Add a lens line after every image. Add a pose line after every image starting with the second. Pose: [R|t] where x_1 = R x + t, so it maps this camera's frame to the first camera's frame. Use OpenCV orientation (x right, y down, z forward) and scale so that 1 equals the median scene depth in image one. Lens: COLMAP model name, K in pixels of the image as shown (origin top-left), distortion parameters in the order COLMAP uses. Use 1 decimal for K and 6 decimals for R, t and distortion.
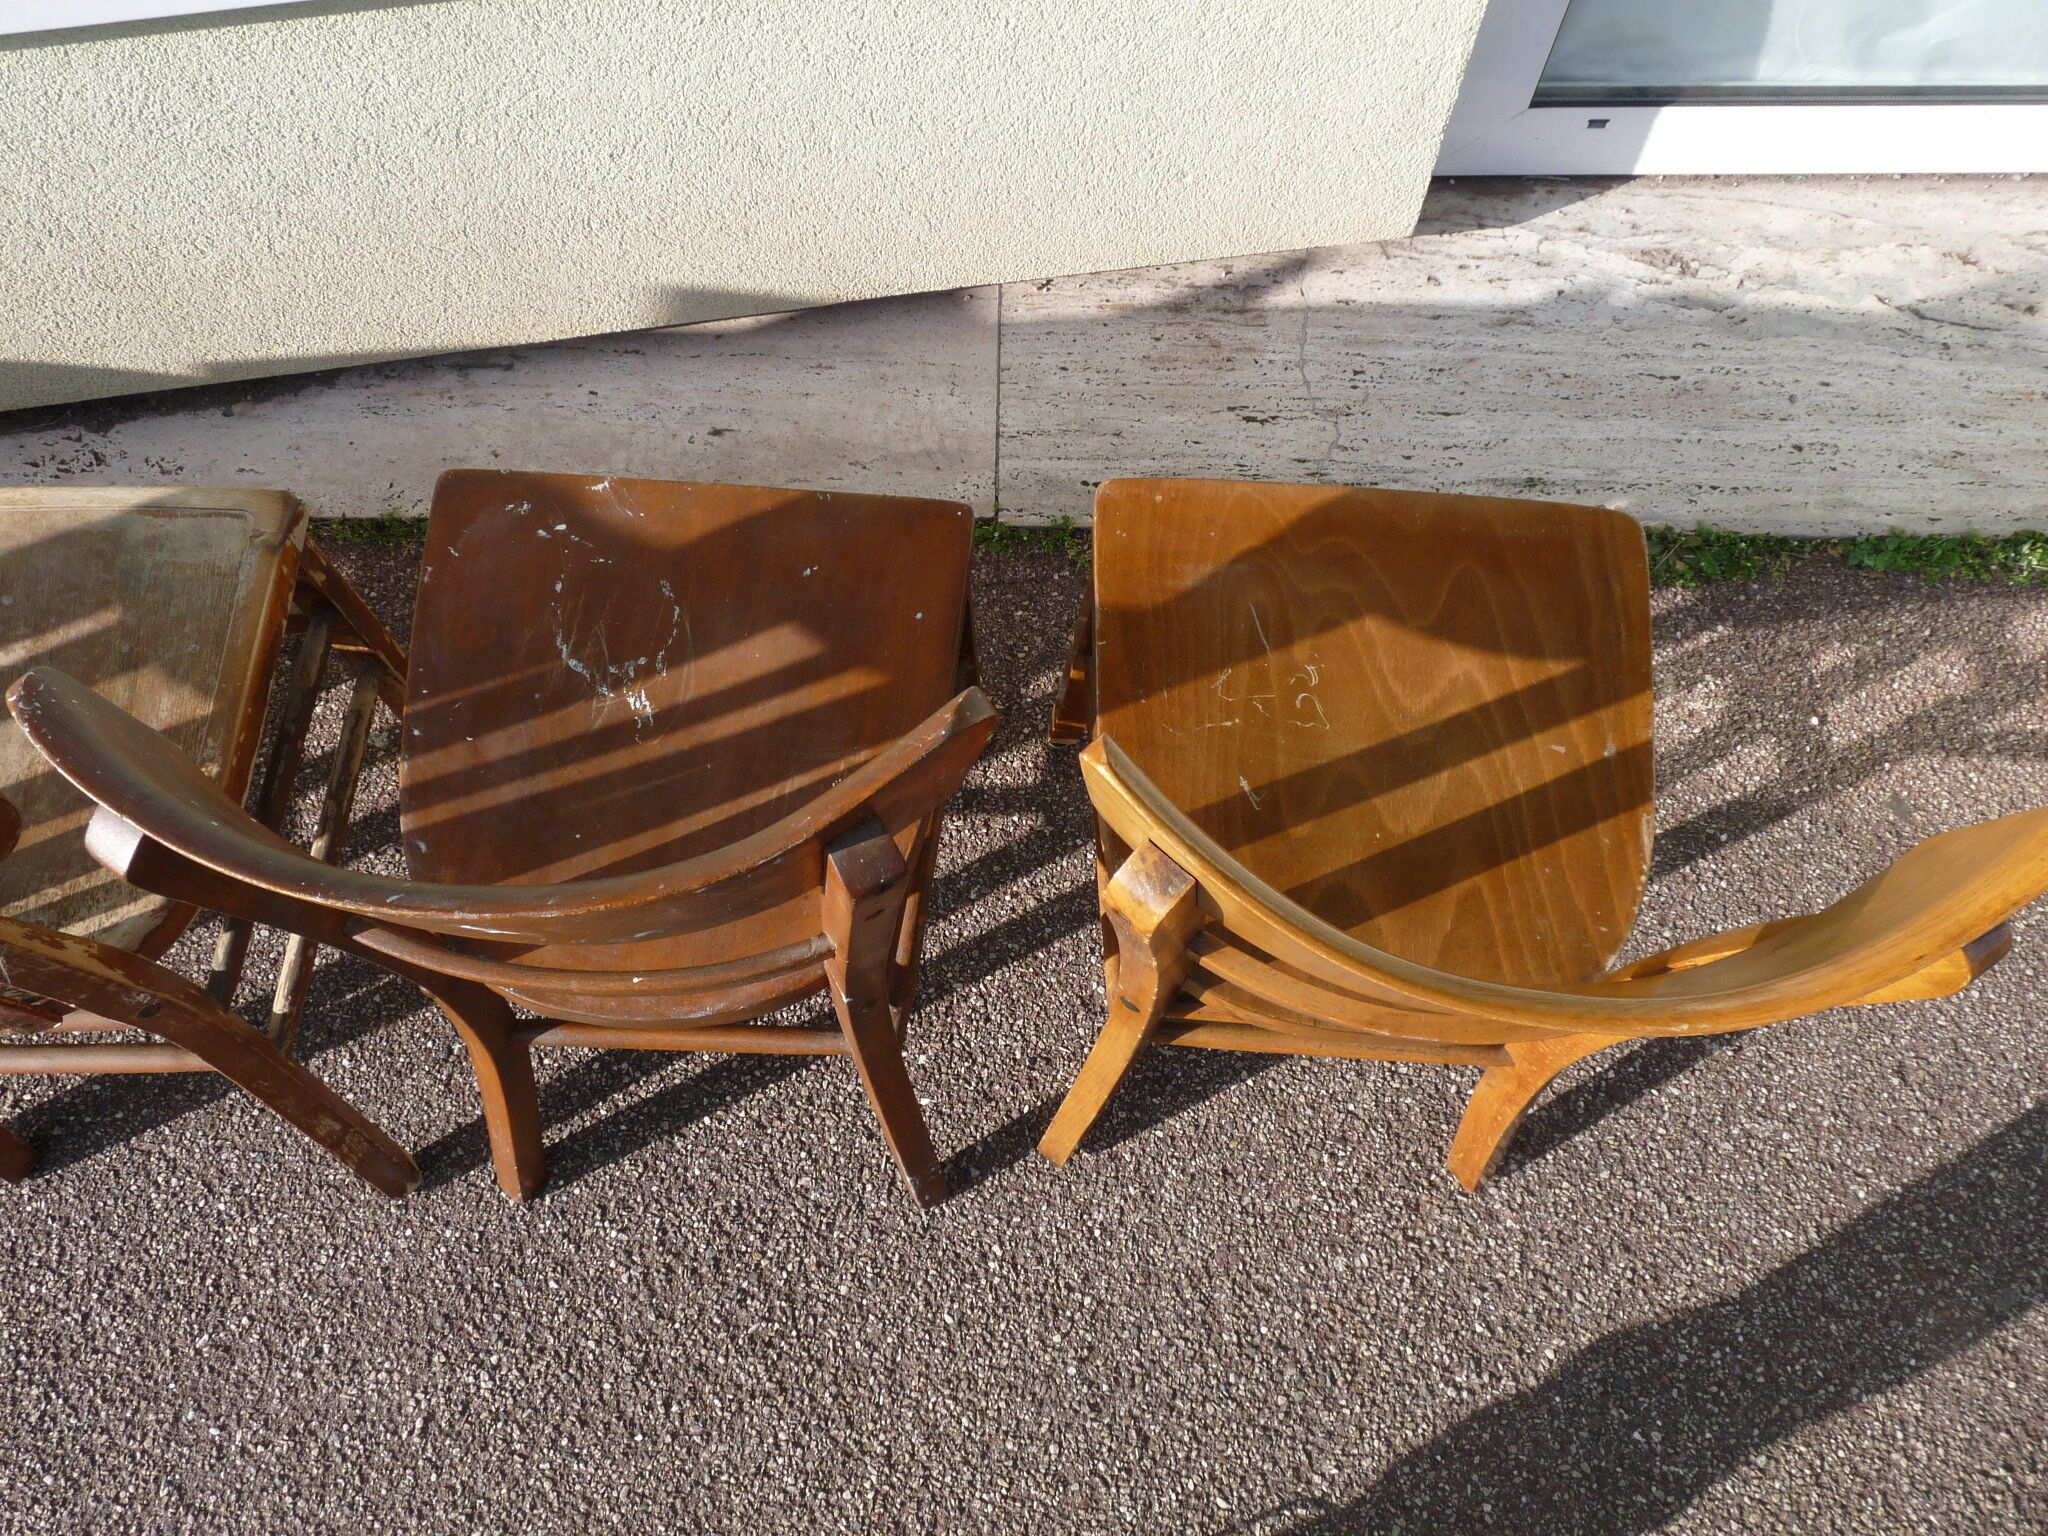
lens RADIAL K [[1639.4, 0, 1014.9], [0, 1639.4, 765.5], [0, 0, 1]] dist [-0.018236, -0.008970]
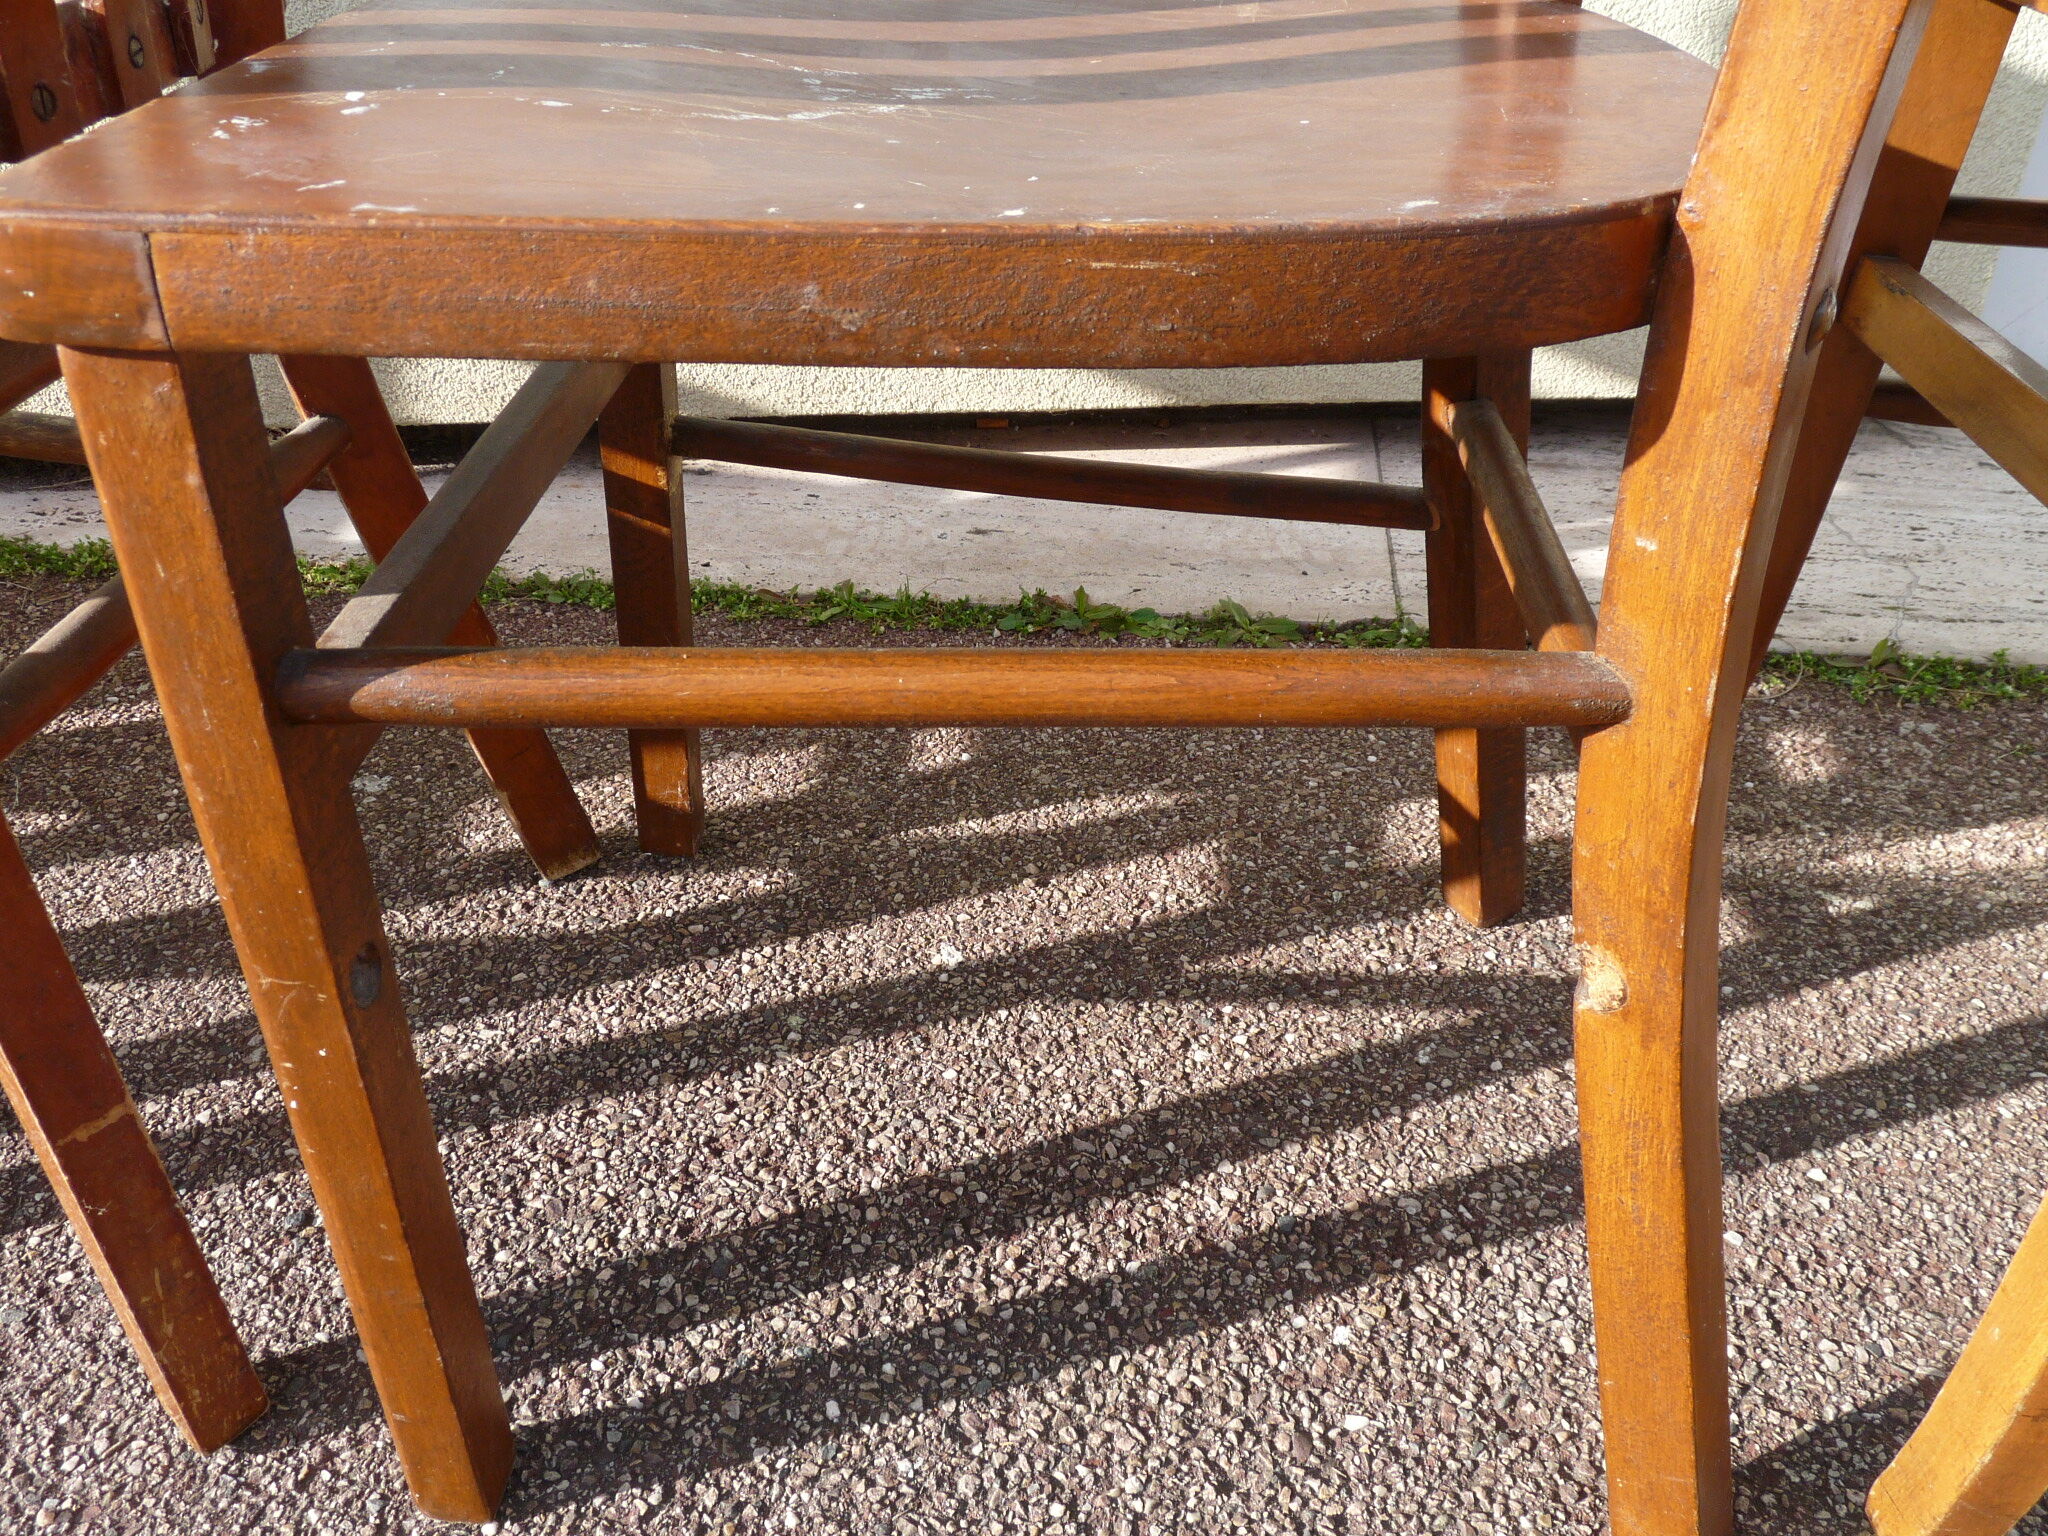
lens RADIAL K [[1639.4, 0, 1013.1], [0, 1639.4, 770.8], [0, 0, 1]] dist [-0.018236, -0.008970]
pose [[0.993072, 0.051748, -0.105497, -0.105711], [-0.100550, 0.838809, -0.535060, 0.296432], [0.060804, 0.541961, 0.838201, 0.559513]]
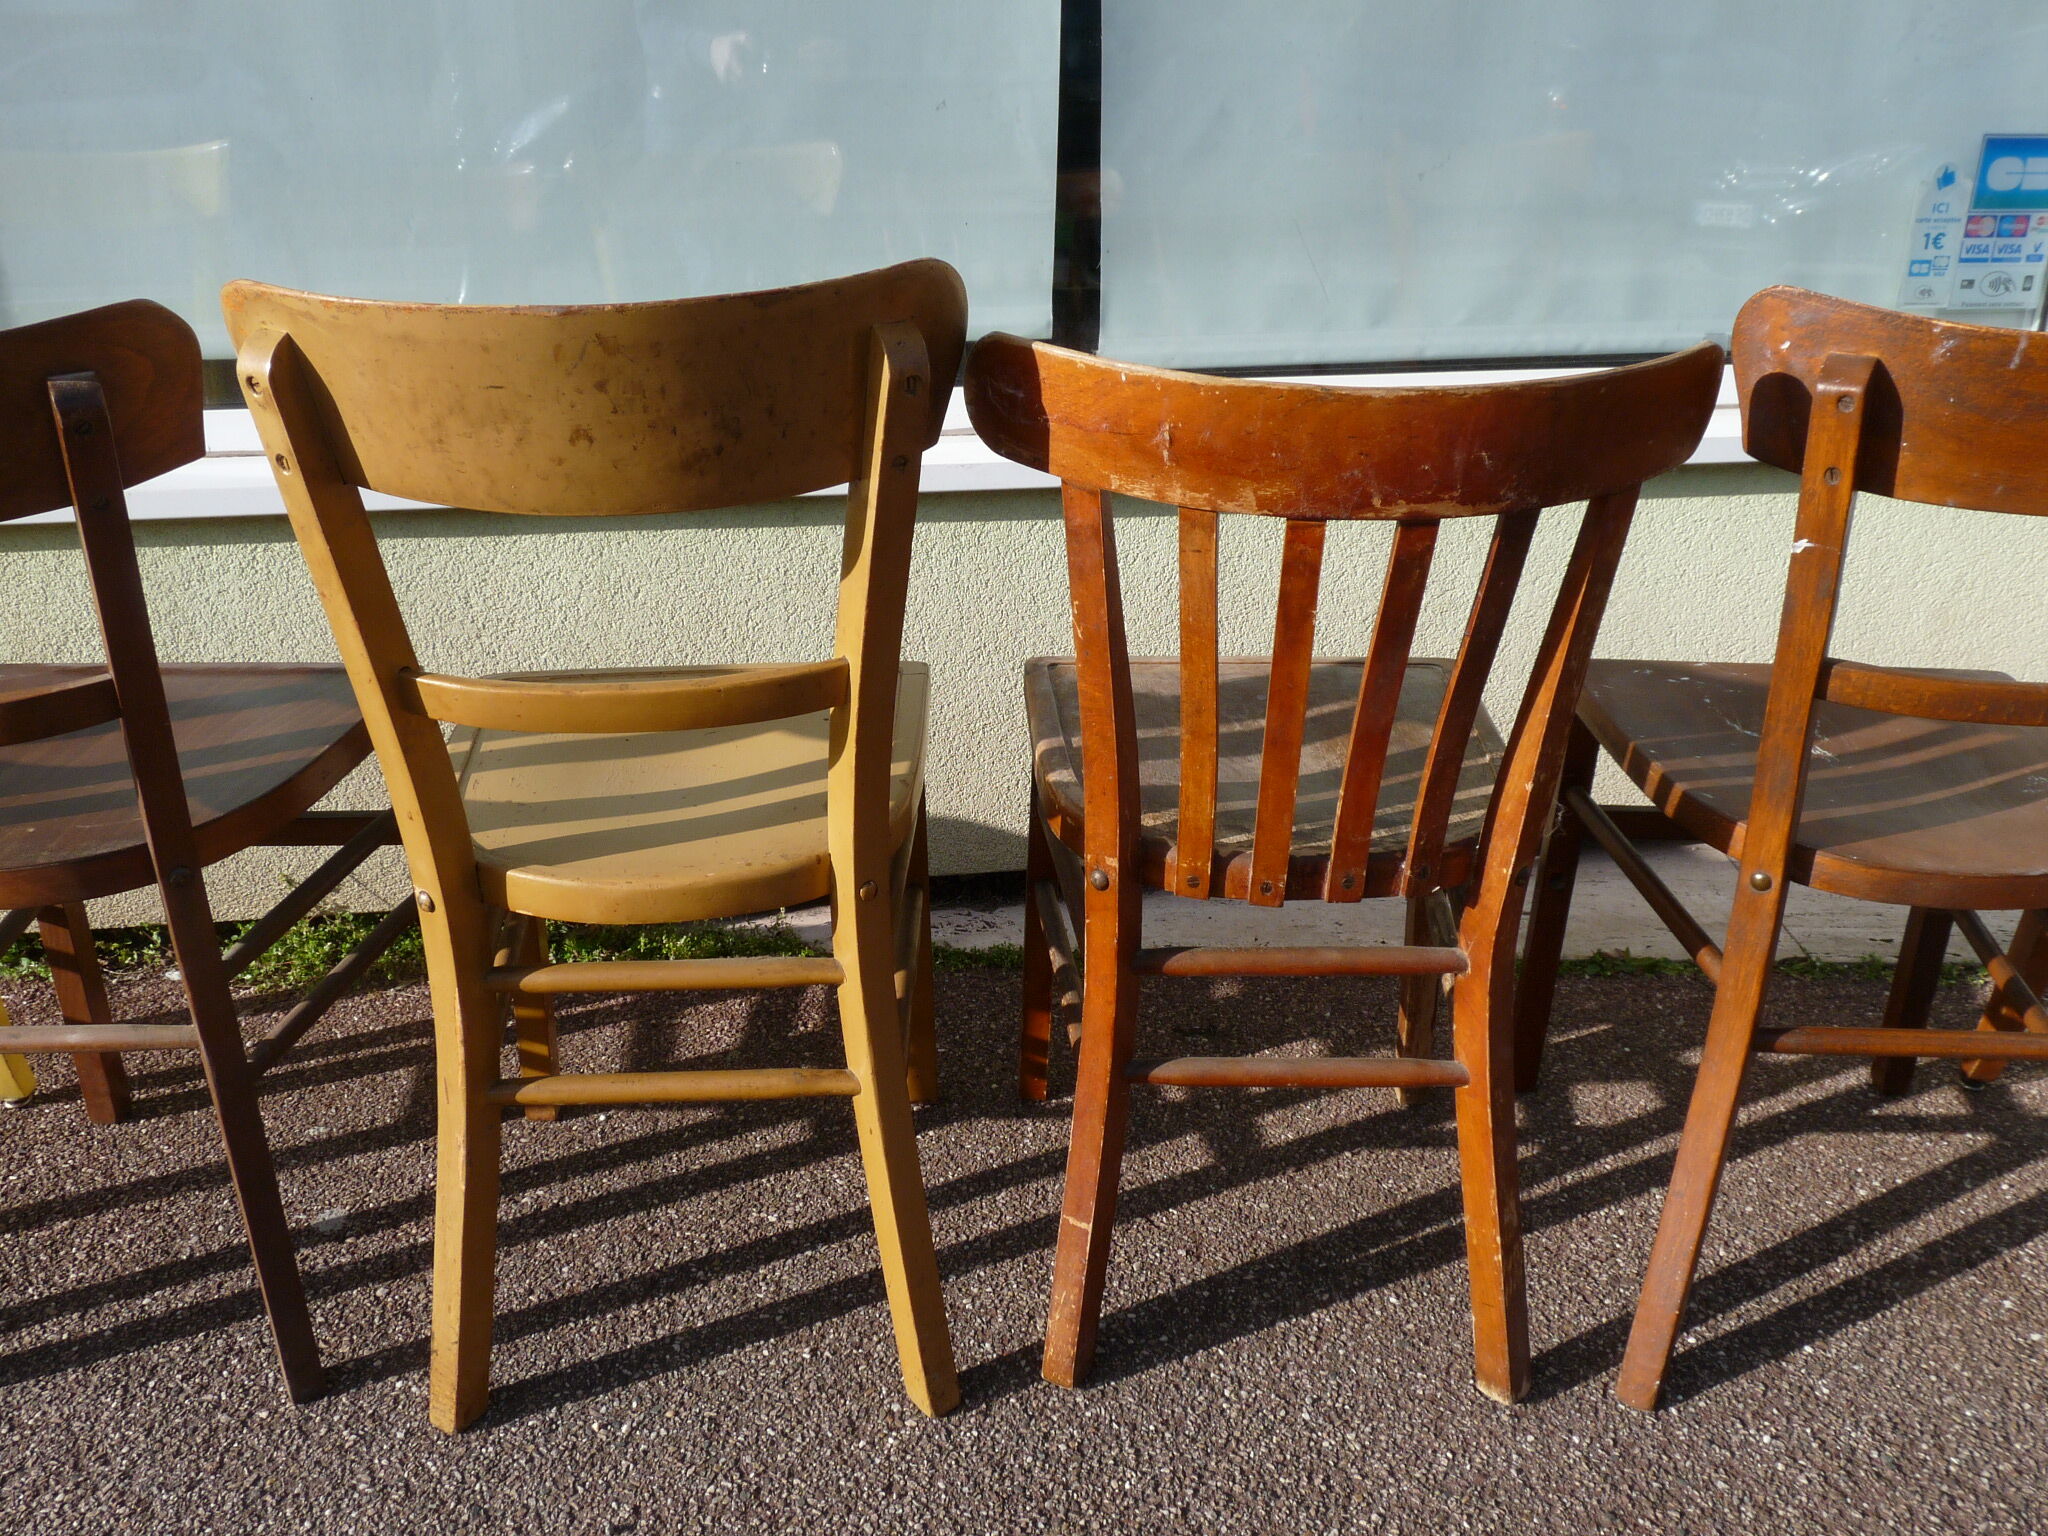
lens RADIAL K [[1639.4, 0, 1013.4], [0, 1639.4, 774.5], [0, 0, 1]] dist [-0.018236, -0.008970]
pose [[0.999499, -0.007133, -0.030840, -0.595029], [-0.015942, 0.728266, -0.685109, 0.605526], [0.027346, 0.685257, 0.727788, 0.110122]]
